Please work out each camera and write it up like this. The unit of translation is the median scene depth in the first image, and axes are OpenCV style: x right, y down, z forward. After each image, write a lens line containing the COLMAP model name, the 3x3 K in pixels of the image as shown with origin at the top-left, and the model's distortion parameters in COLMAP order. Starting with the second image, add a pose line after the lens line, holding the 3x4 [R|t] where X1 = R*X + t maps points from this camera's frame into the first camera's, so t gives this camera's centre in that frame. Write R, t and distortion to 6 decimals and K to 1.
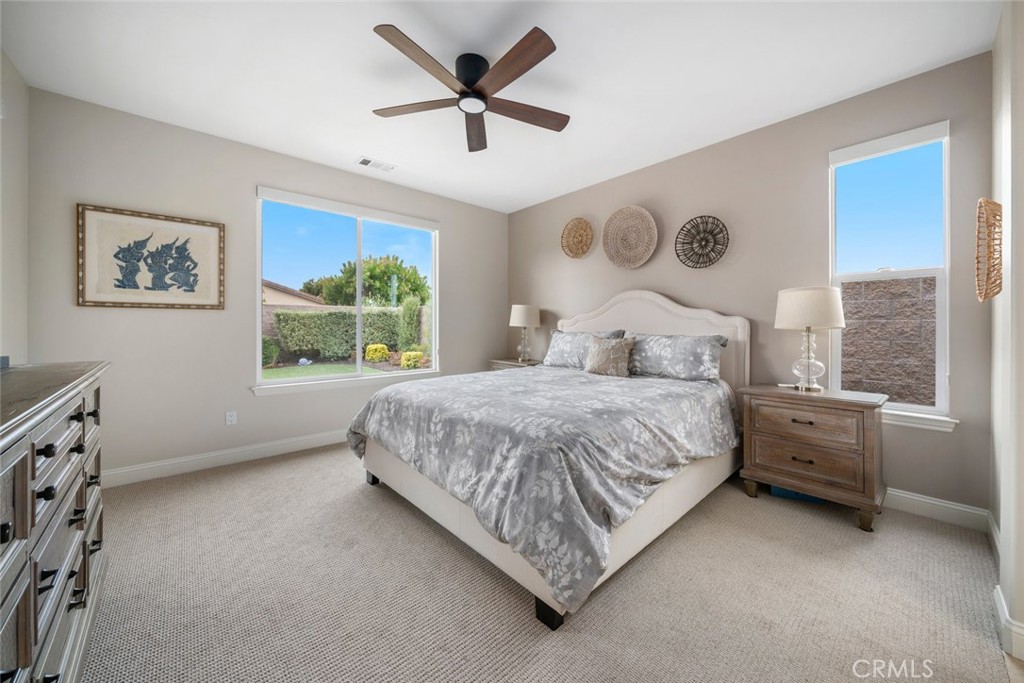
lens RADIAL K [[367.5, 0, 513.5], [0, 367.5, 325.7], [0, 0, 1]] dist [-0.001961, -0.000108]
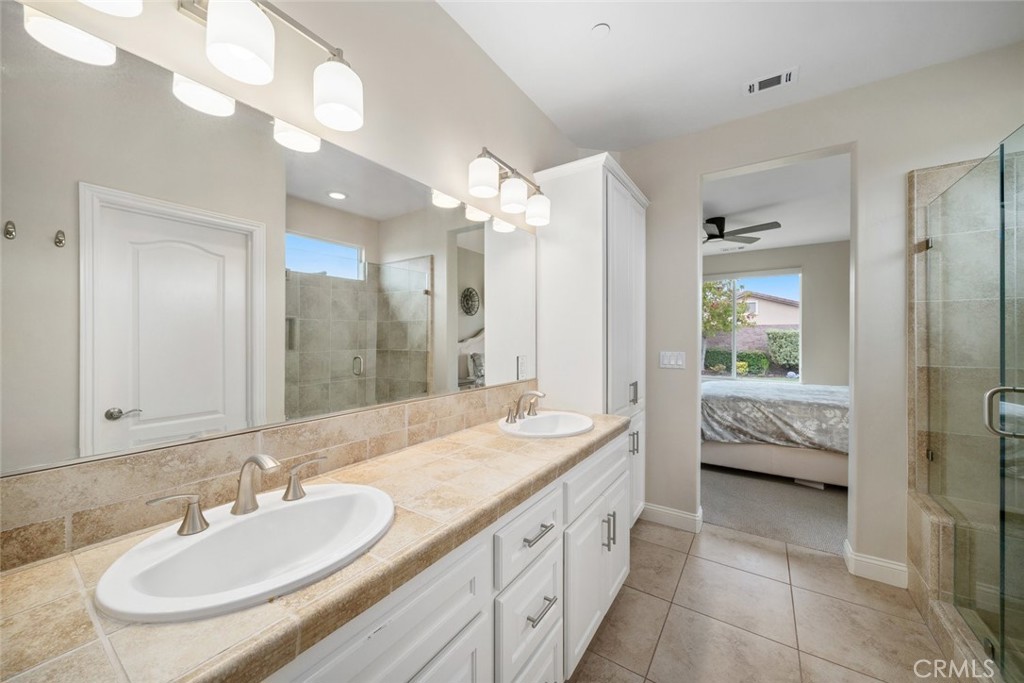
lens RADIAL K [[366.7, 0, 512.0], [0, 366.7, 341.5], [0, 0, 1]] dist [0.000151, 0.000008]
pose [[0.245942, 0.009563, -0.969237, 0.229258], [-0.000595, 0.999953, 0.009715, -0.010699], [0.969284, -0.001813, 0.245936, -0.081442]]
